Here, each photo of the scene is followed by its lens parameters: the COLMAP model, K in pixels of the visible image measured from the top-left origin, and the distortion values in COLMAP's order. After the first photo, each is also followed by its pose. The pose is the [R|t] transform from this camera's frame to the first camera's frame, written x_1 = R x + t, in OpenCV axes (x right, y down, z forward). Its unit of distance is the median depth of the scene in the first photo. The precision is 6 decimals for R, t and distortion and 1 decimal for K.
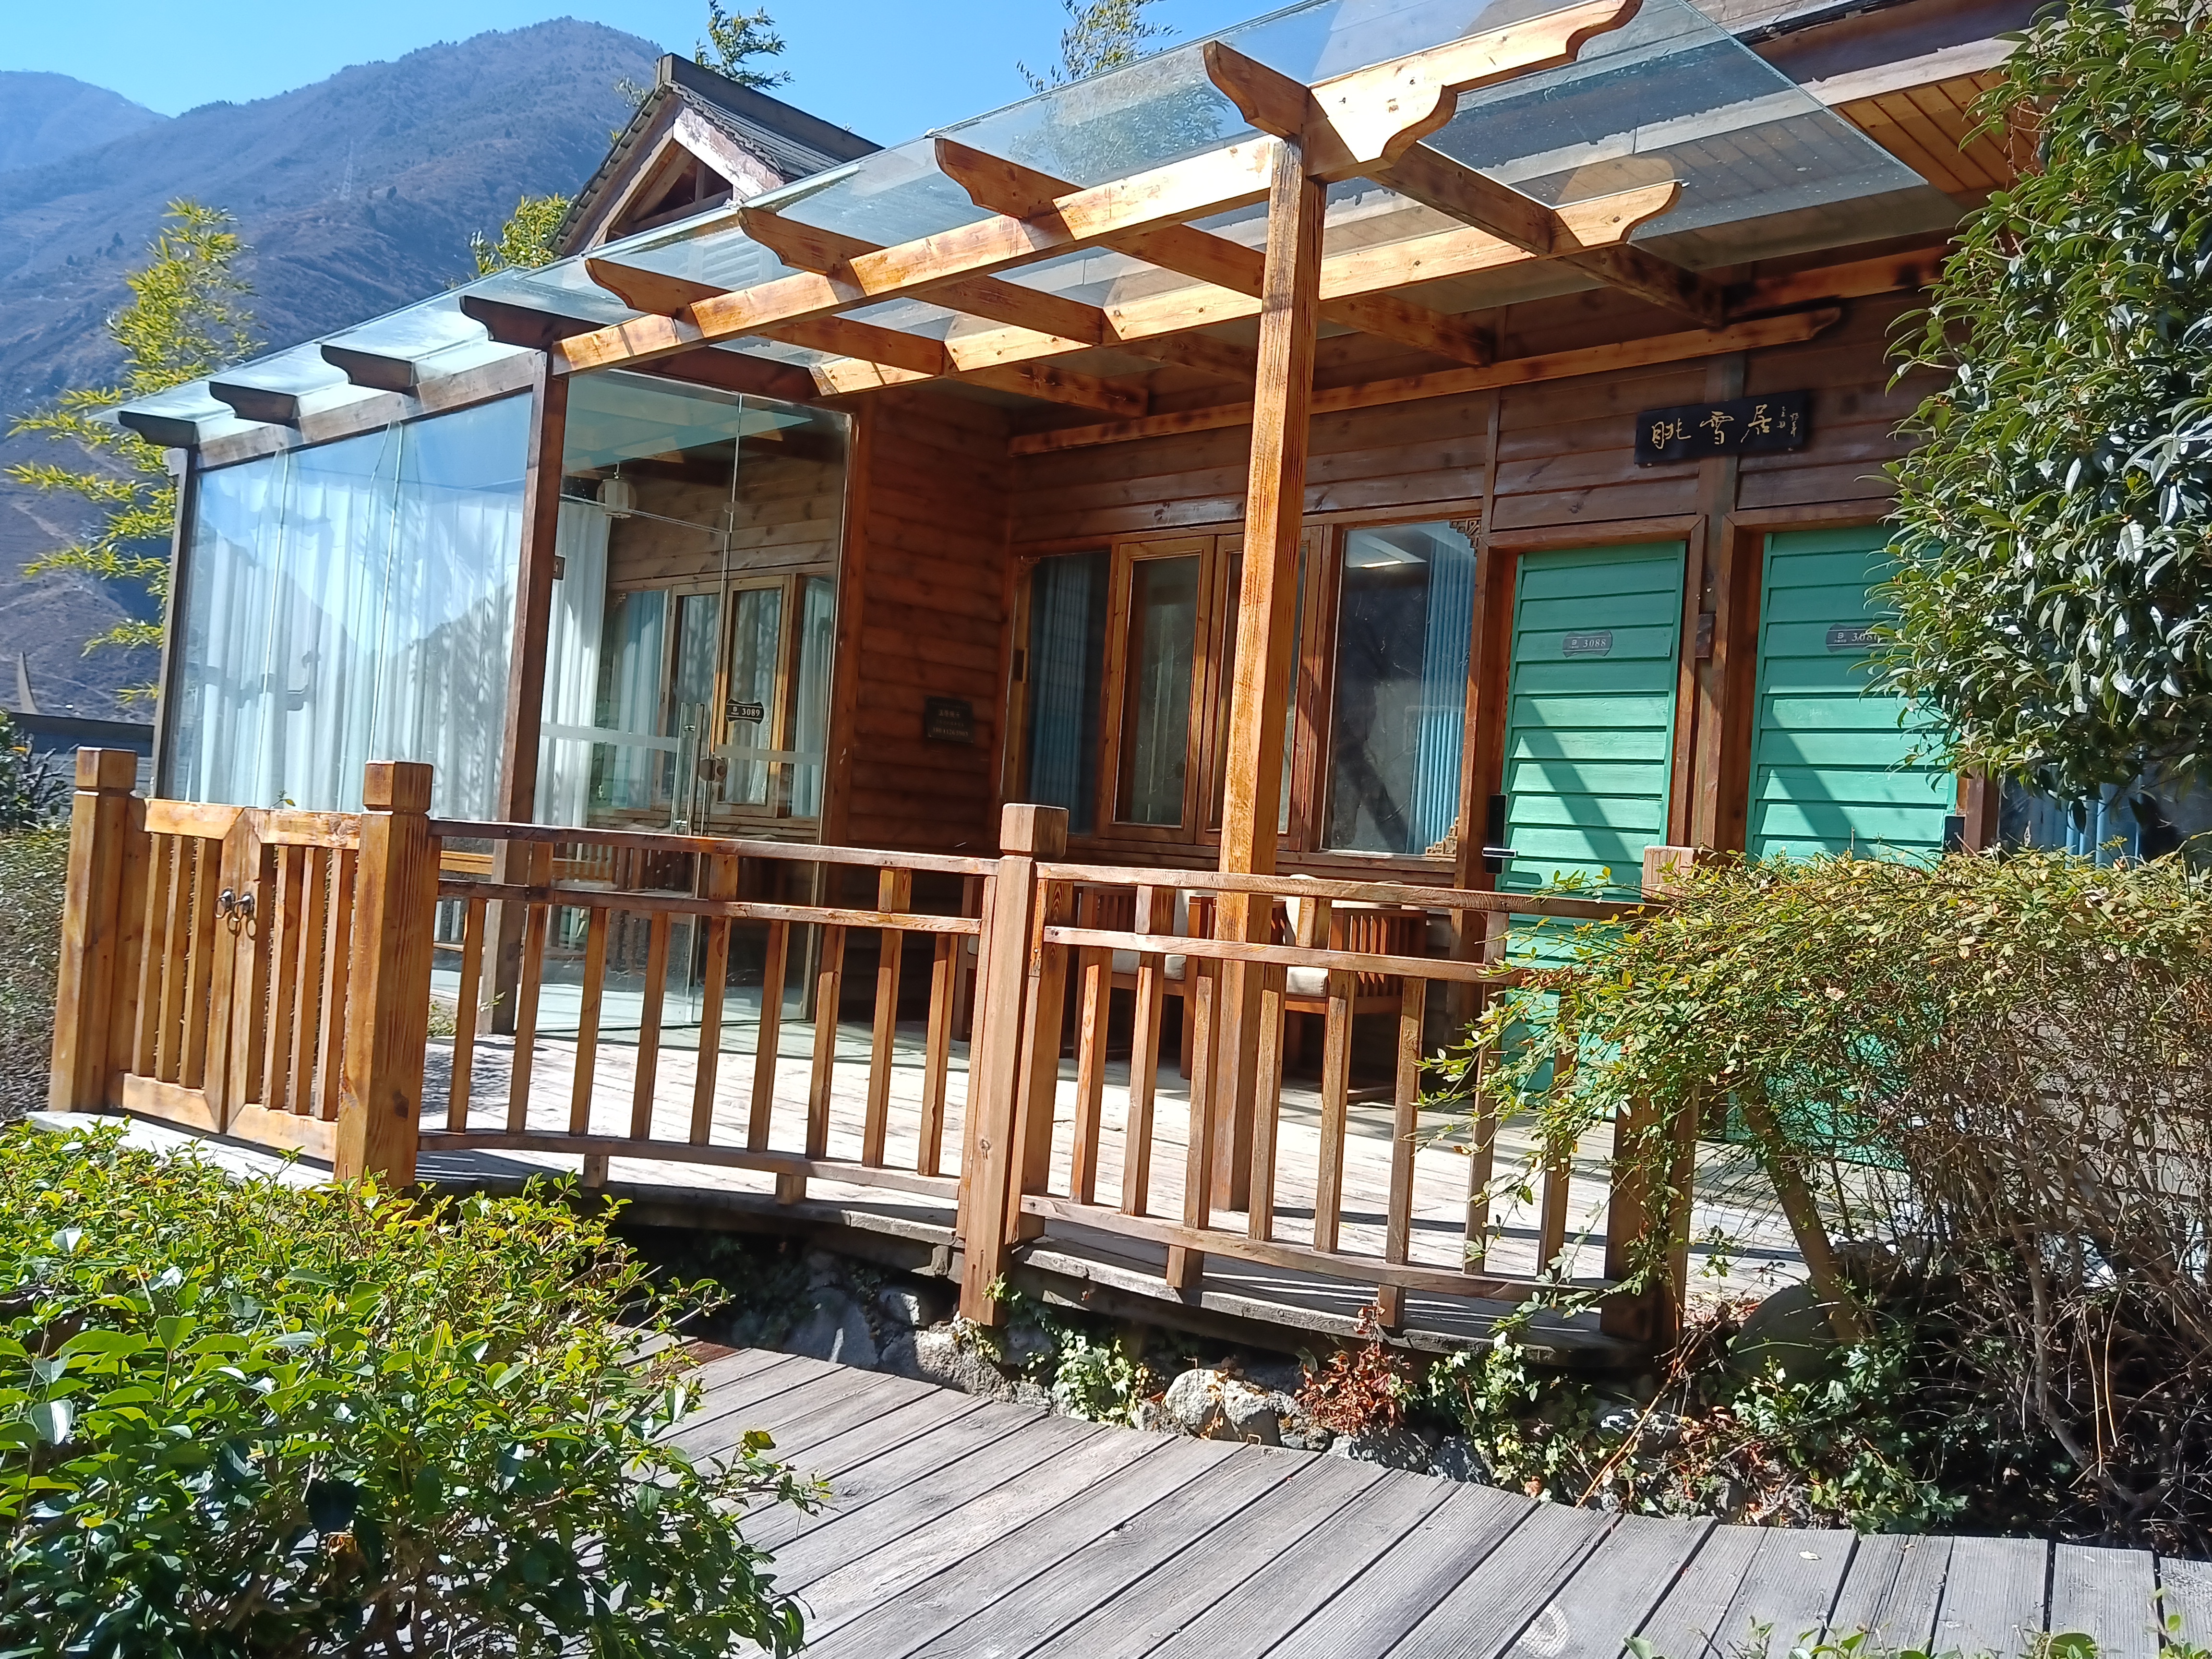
lens RADIAL K [[1751.8, 0, 1106.0], [0, 1751.8, 829.5], [0, 0, 1]] dist [0.041159, -0.038993]
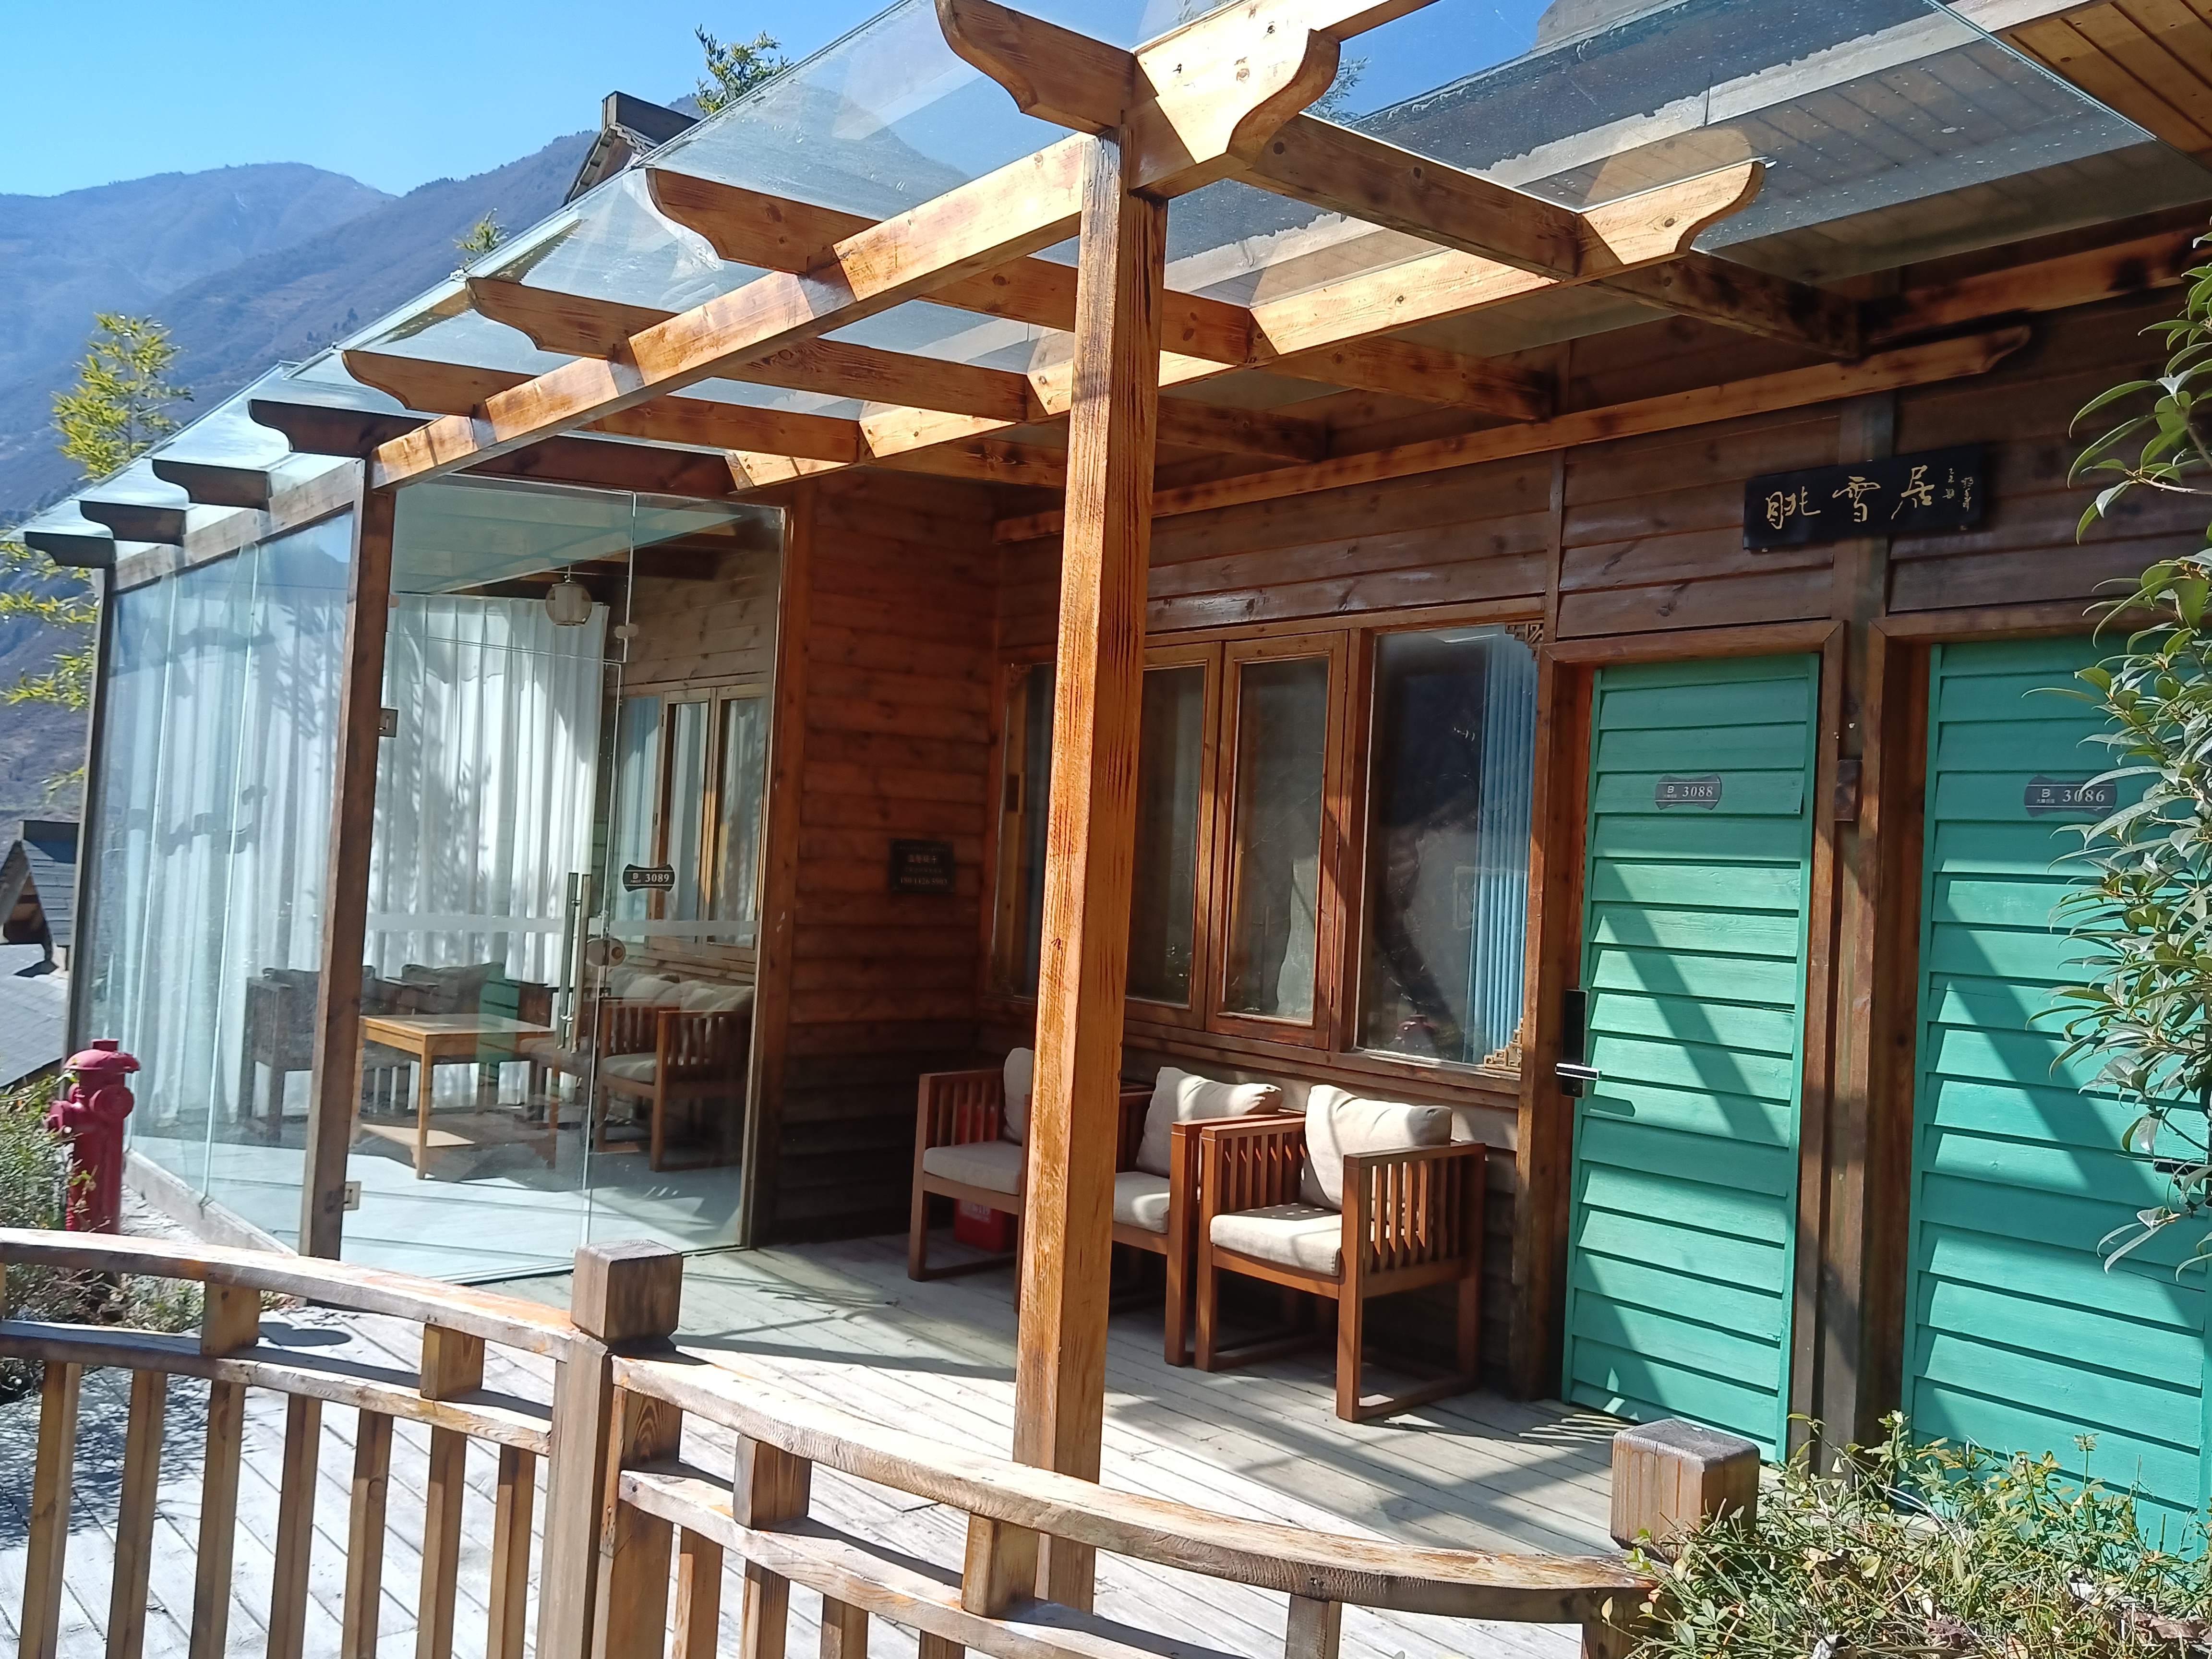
lens RADIAL K [[1751.8, 0, 1106.0], [0, 1751.8, 829.5], [0, 0, 1]] dist [0.041159, -0.038993]
pose [[0.993421, -0.023097, -0.112163, 0.117165], [0.021722, 0.999673, -0.013468, -0.087857], [0.112437, 0.010943, 0.993599, 0.246835]]
